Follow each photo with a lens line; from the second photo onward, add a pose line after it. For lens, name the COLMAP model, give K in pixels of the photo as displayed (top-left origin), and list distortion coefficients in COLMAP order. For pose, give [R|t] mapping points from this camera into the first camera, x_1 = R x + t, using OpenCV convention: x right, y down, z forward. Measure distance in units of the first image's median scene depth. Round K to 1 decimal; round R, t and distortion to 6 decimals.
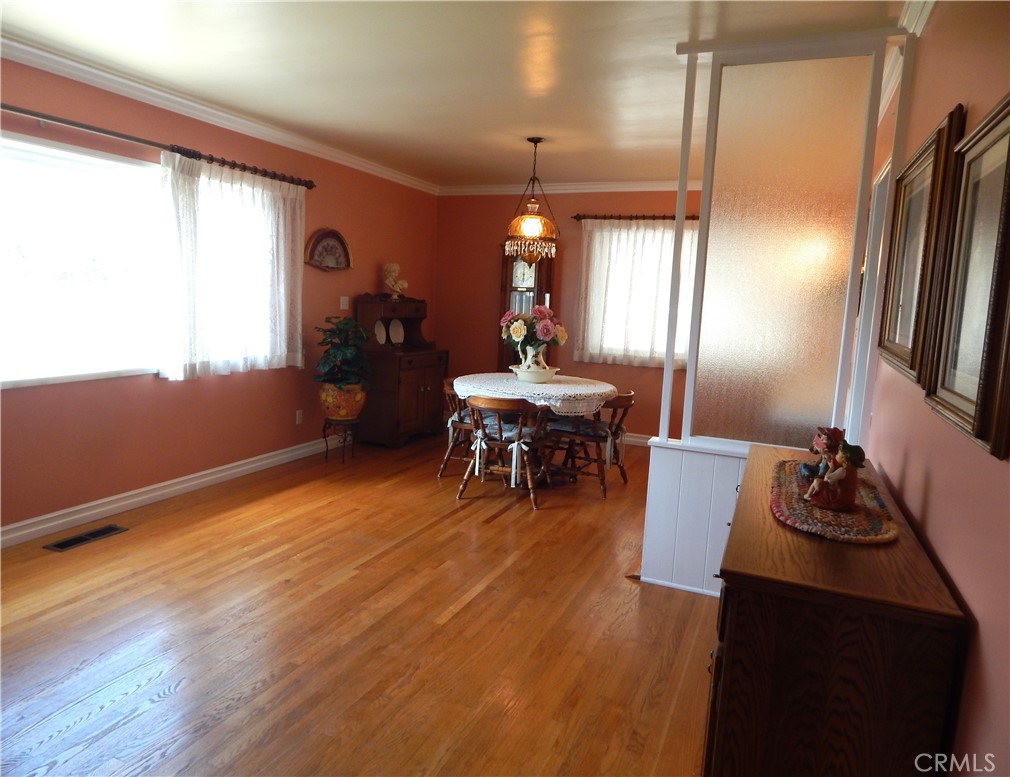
lens RADIAL K [[690.2, 0, 503.9], [0, 690.2, 392.4], [0, 0, 1]] dist [-0.012123, -0.005226]
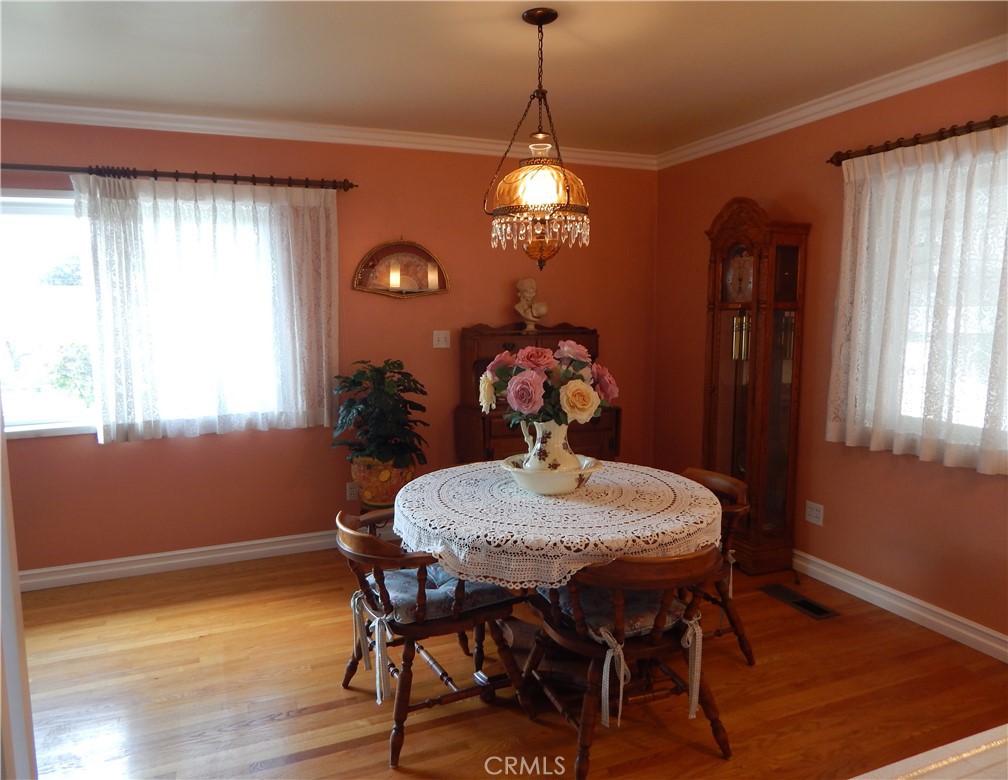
lens RADIAL K [[688.8, 0, 503.4], [0, 688.8, 383.4], [0, 0, 1]] dist [-0.012123, -0.005226]
pose [[0.705655, 0.025148, -0.708109, 0.386178], [-0.057081, 0.998139, -0.021436, -0.083607], [0.706253, 0.055546, 0.705778, 0.626600]]
